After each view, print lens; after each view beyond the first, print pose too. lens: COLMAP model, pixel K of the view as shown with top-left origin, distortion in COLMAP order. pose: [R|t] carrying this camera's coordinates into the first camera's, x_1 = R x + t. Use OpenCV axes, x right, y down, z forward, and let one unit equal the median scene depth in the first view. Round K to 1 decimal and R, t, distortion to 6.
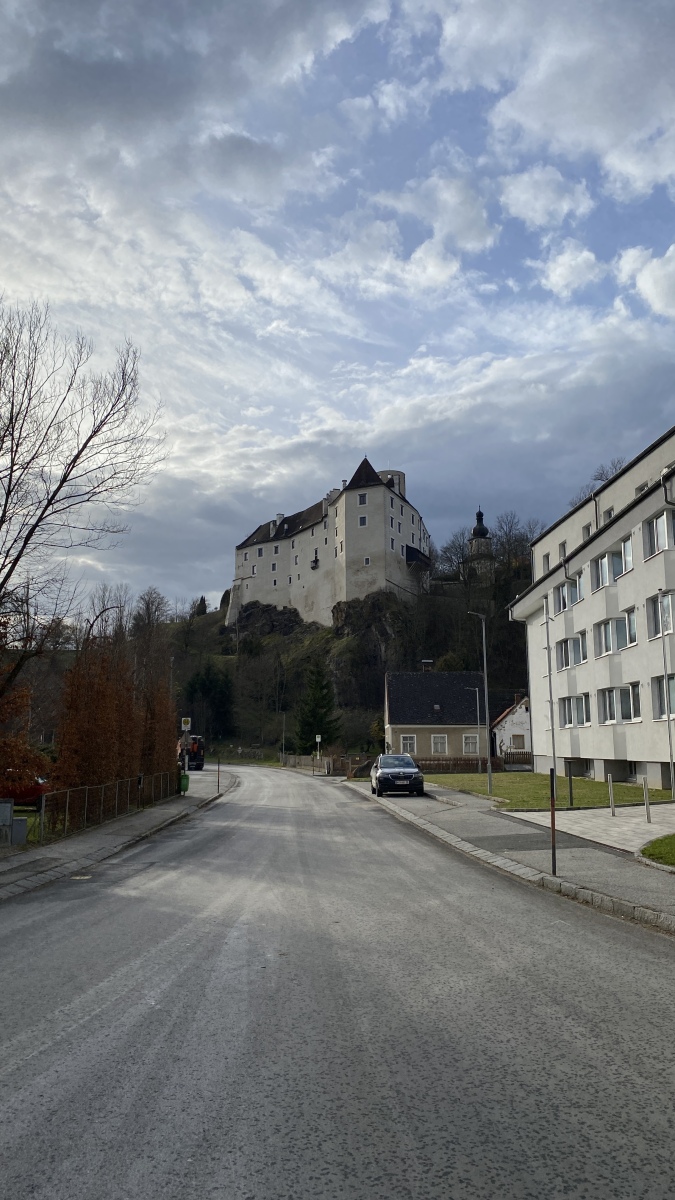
lens RADIAL K [[909.2, 0, 343.7], [0, 909.2, 594.8], [0, 0, 1]] dist [0.063430, -0.040935]
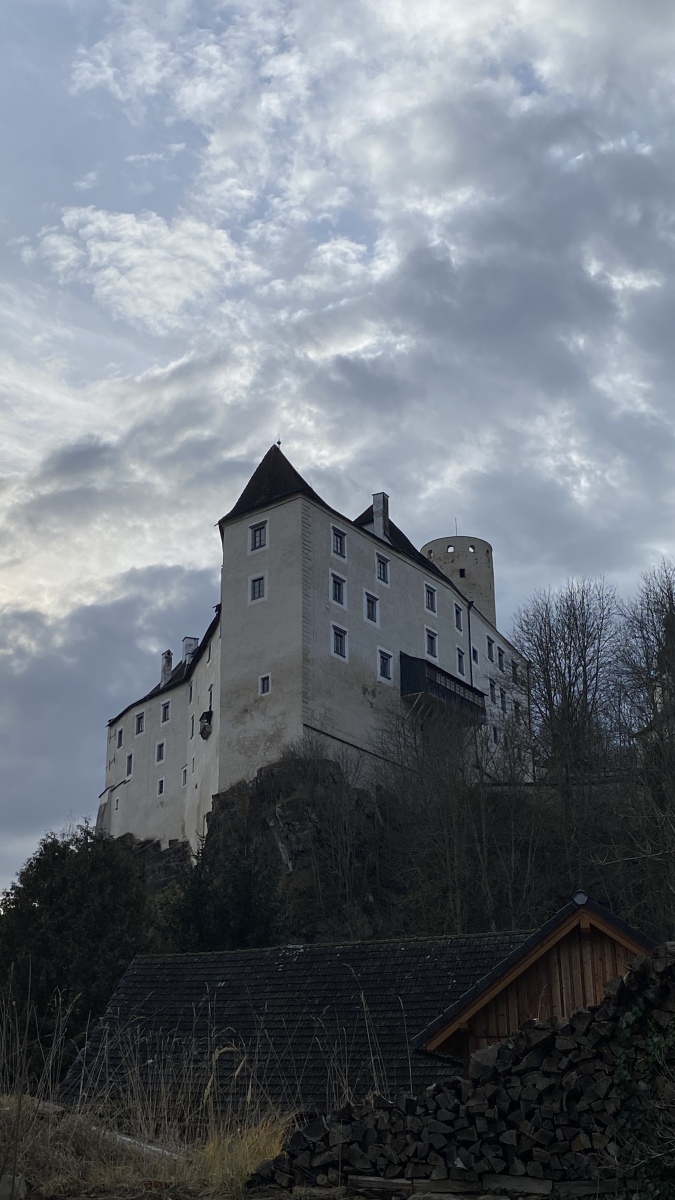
lens RADIAL K [[1461.1, 0, 341.0], [0, 1461.1, 589.3], [0, 0, 1]] dist [0.018907, 0.000000]
pose [[0.975634, -0.081410, -0.203740, 0.186300], [0.034263, 0.973753, -0.225015, 0.064325], [0.216711, 0.212552, 0.952816, 0.403173]]
